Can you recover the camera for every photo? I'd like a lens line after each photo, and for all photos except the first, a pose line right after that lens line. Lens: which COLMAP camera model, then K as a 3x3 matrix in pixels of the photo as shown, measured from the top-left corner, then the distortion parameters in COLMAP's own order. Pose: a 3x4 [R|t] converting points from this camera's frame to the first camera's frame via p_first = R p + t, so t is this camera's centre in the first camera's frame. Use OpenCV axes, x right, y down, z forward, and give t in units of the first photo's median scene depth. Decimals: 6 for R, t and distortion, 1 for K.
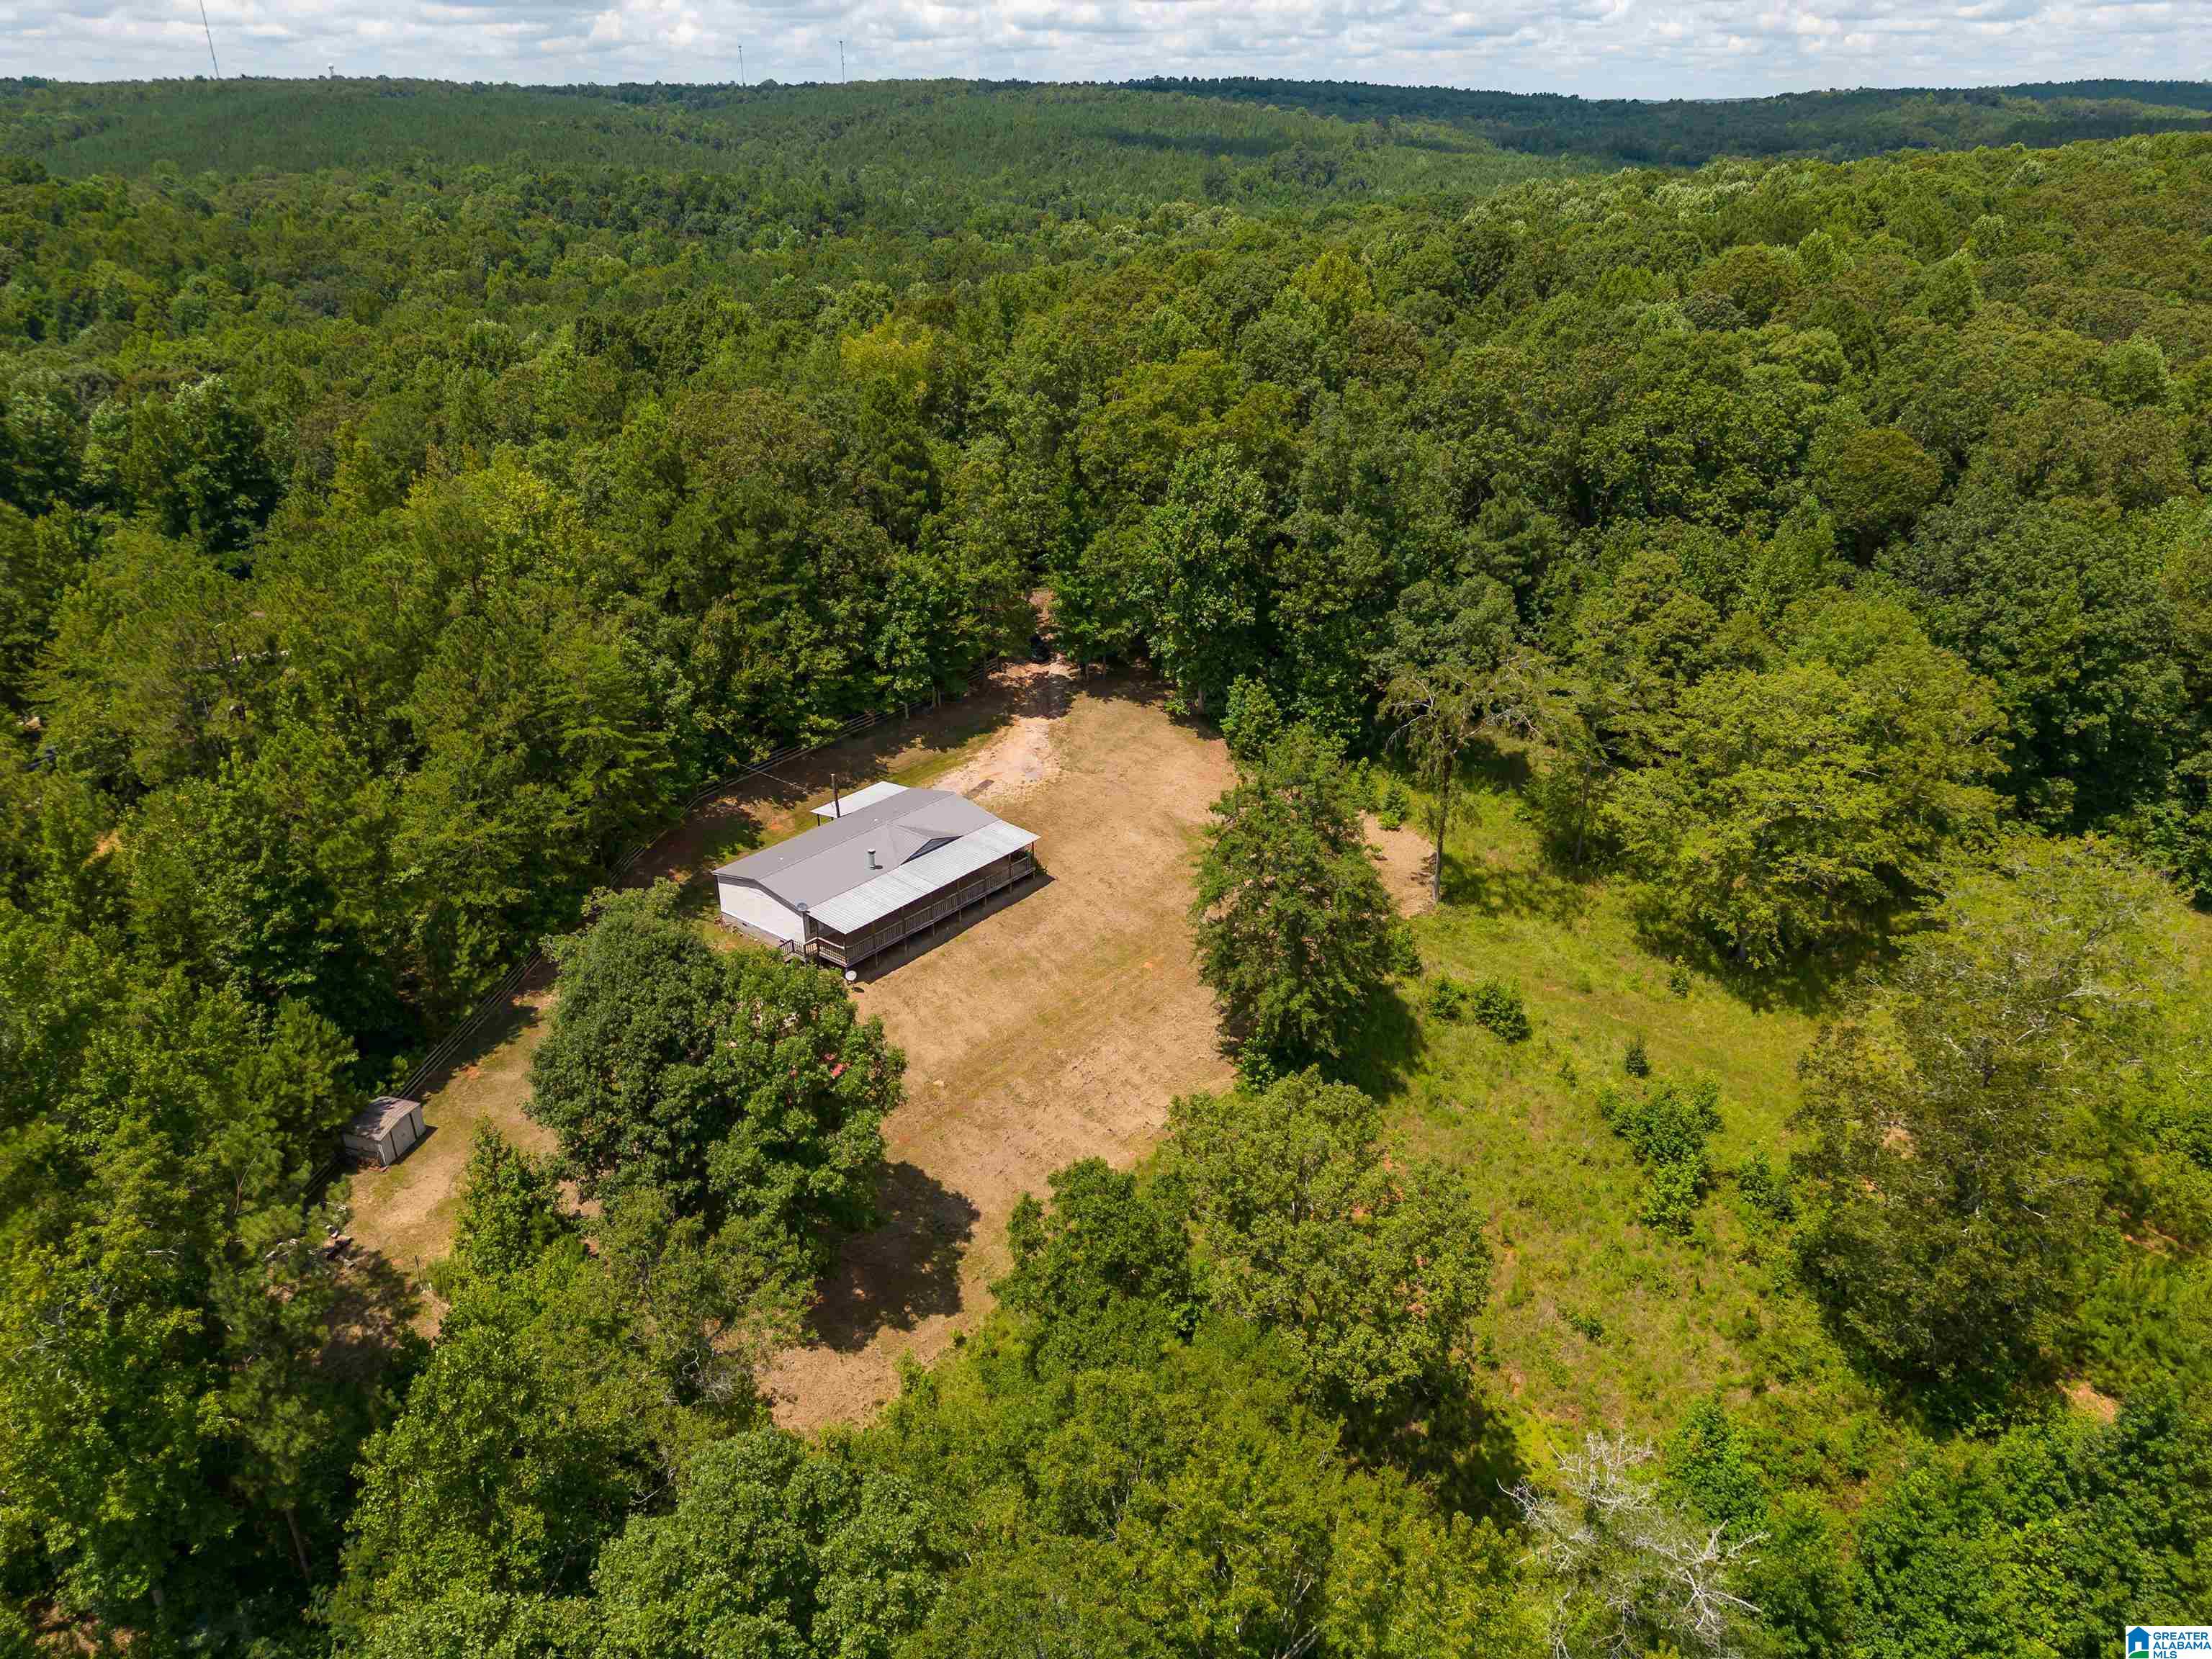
lens RADIAL K [[1547.6, 0, 1101.5], [0, 1547.6, 824.8], [0, 0, 1]] dist [0.033193, -0.026579]
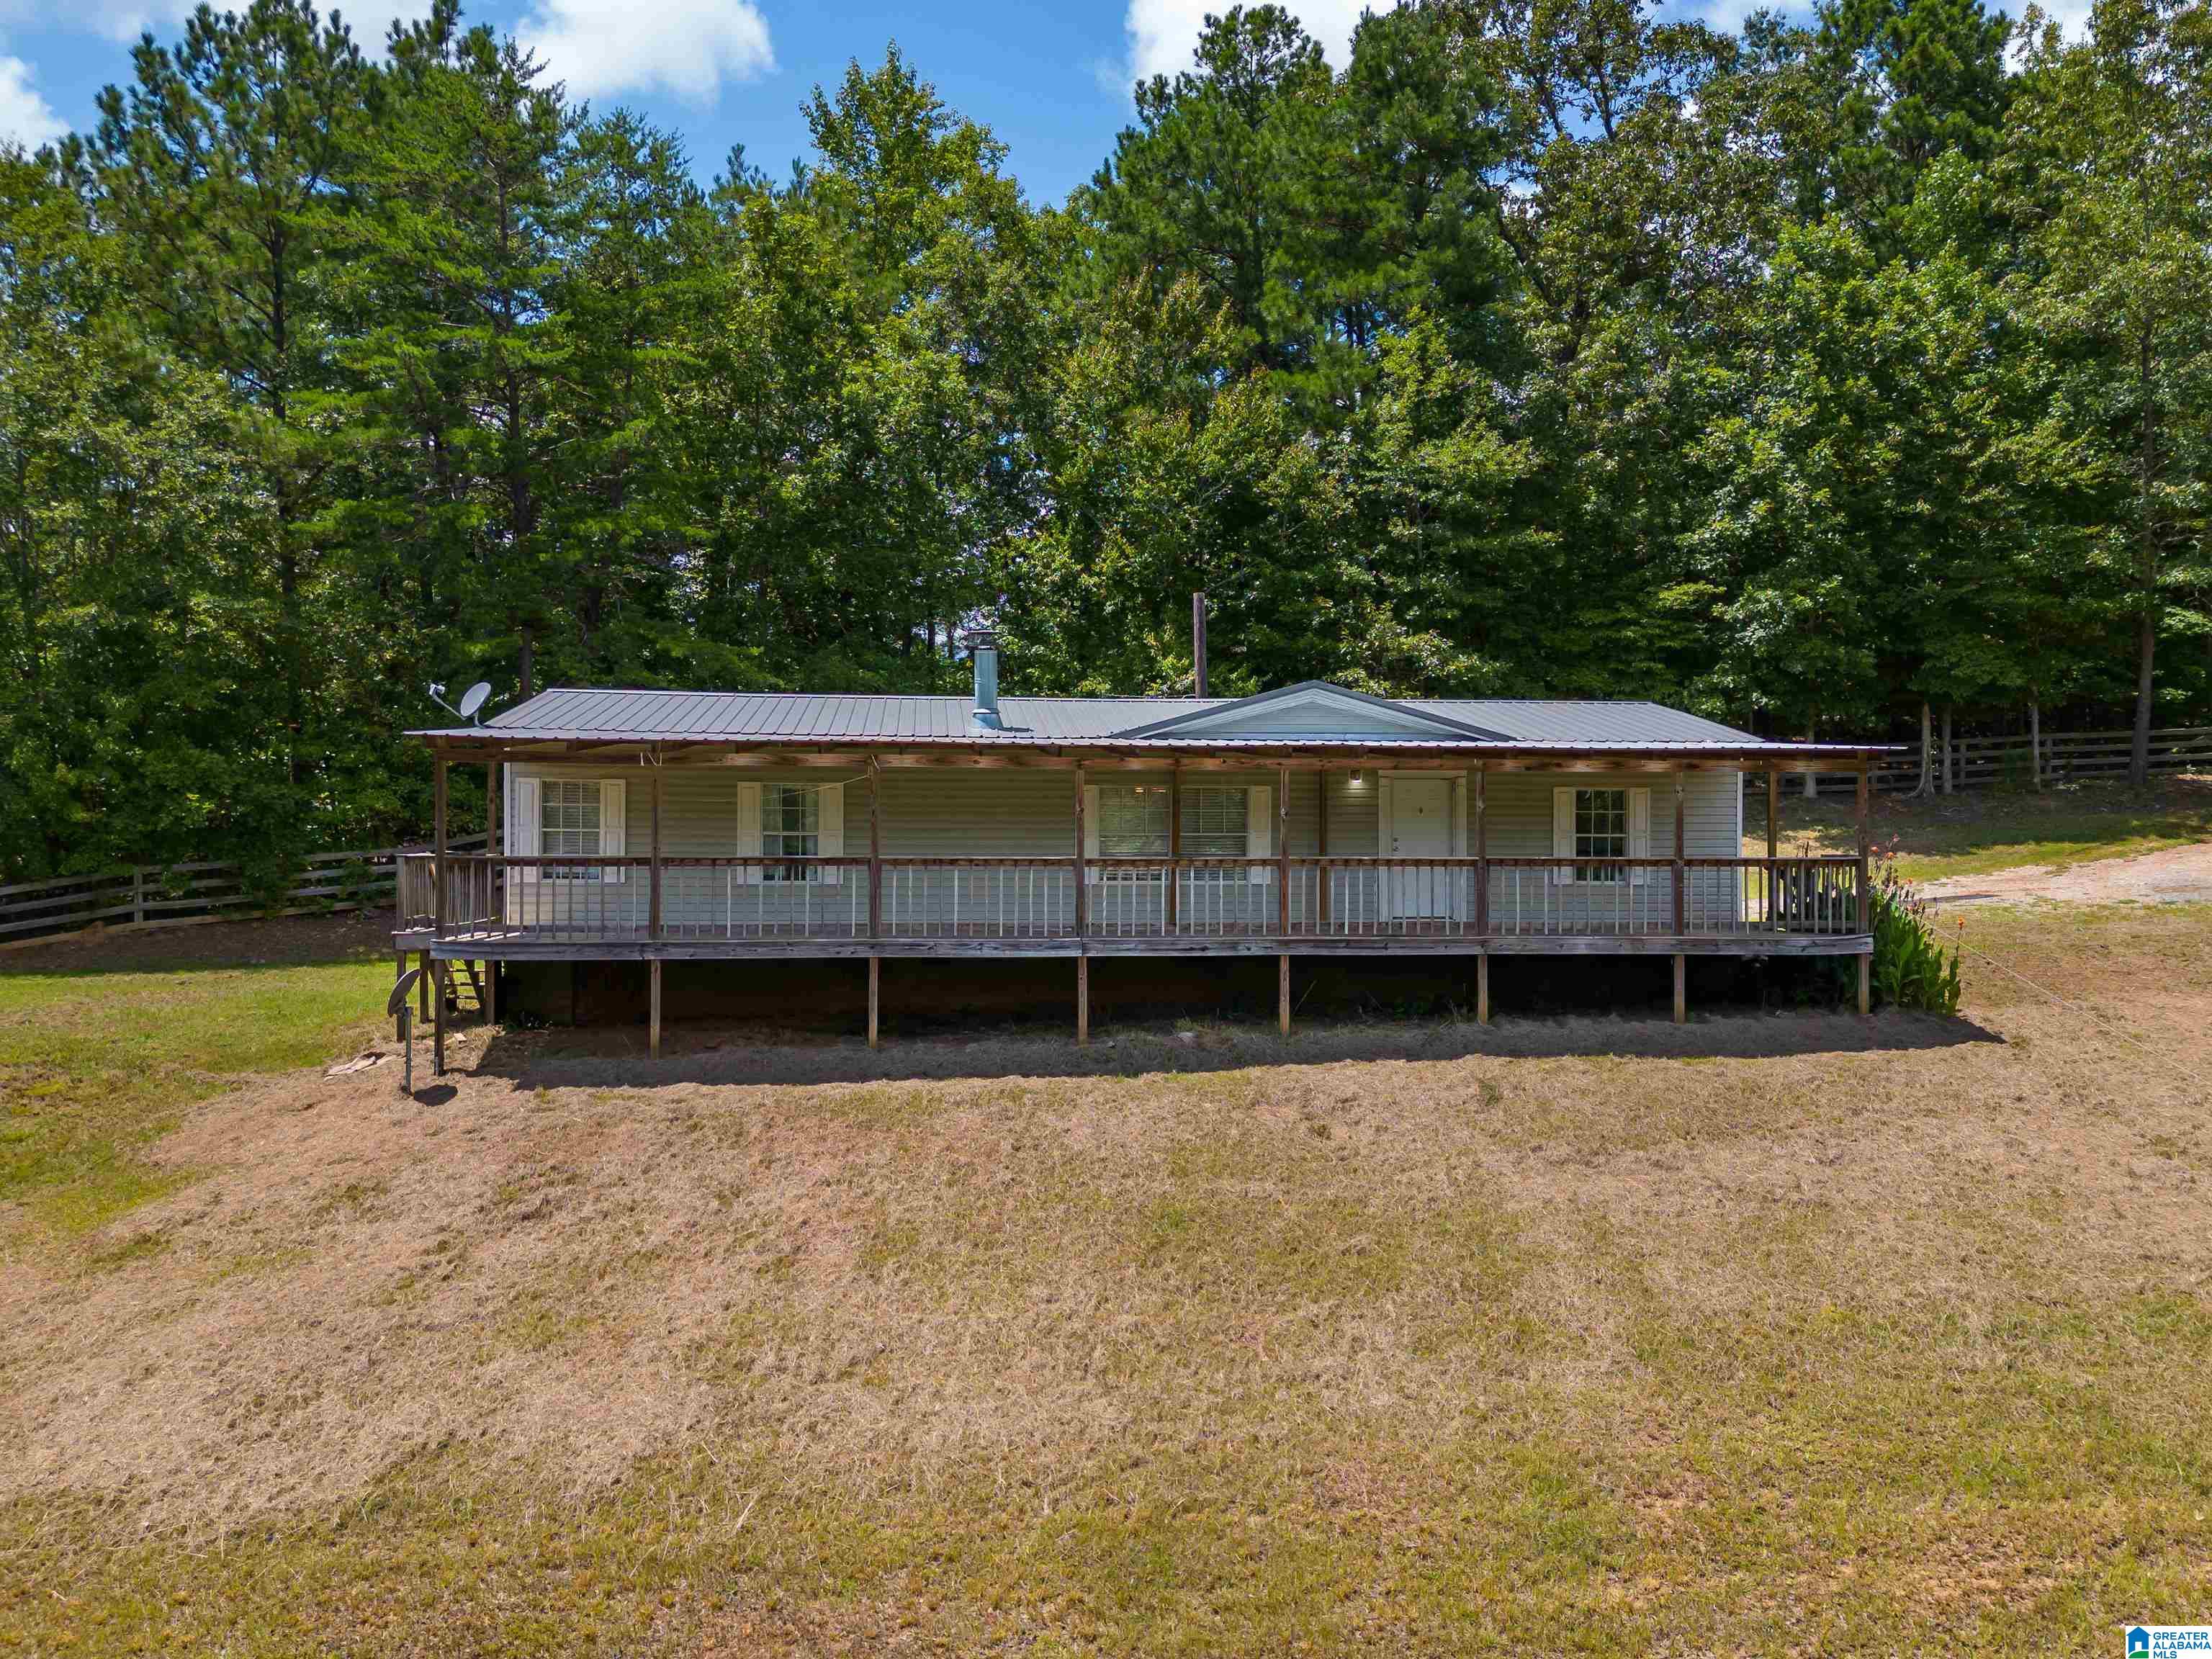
lens RADIAL K [[1854.1, 0, 1148.5], [0, 1854.1, 854.1], [0, 0, 1]] dist [0.004306, -0.006535]
pose [[0.715161, 0.008503, -0.698908, 0.042170], [-0.296046, 0.909489, -0.291866, 0.094657], [0.633168, 0.415640, 0.652949, 0.713779]]
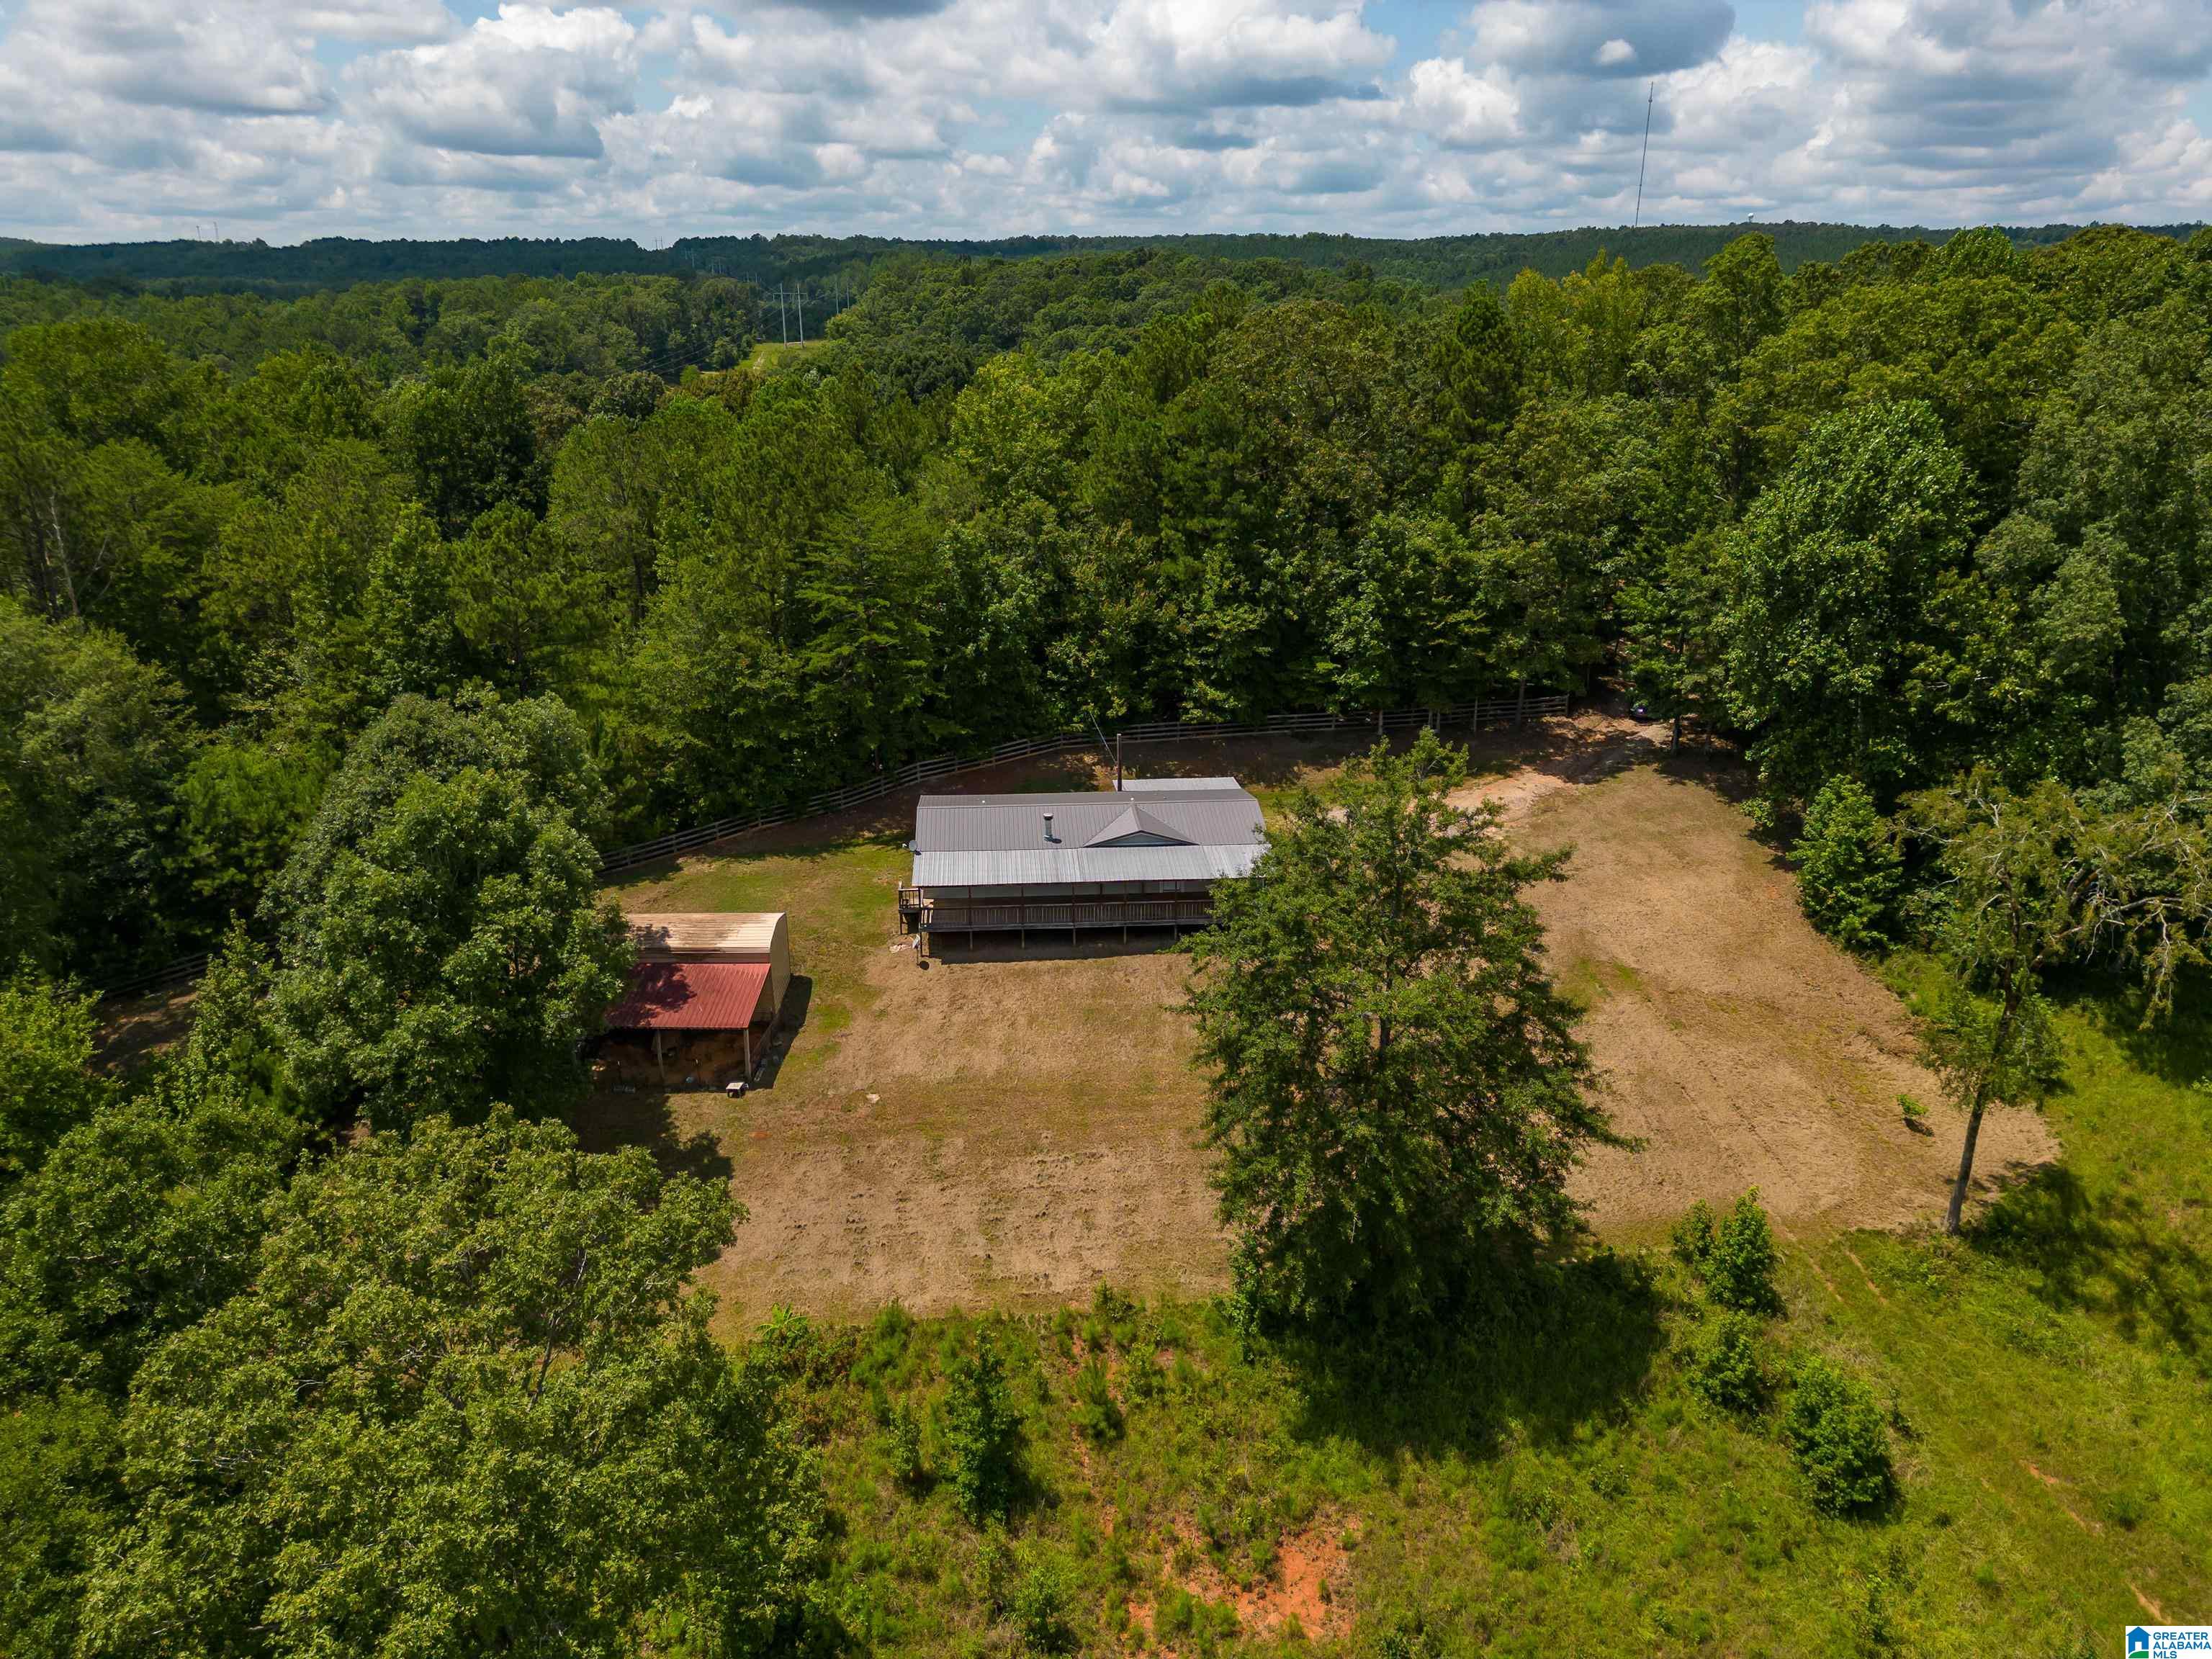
lens RADIAL K [[1547.6, 0, 1108.4], [0, 1547.6, 808.4], [0, 0, 1]] dist [0.033193, -0.026579]
pose [[0.685544, 0.232376, -0.689950, 0.334420], [-0.302256, 0.953003, 0.020647, -0.009786], [0.662322, 0.194387, 0.723563, 0.385764]]
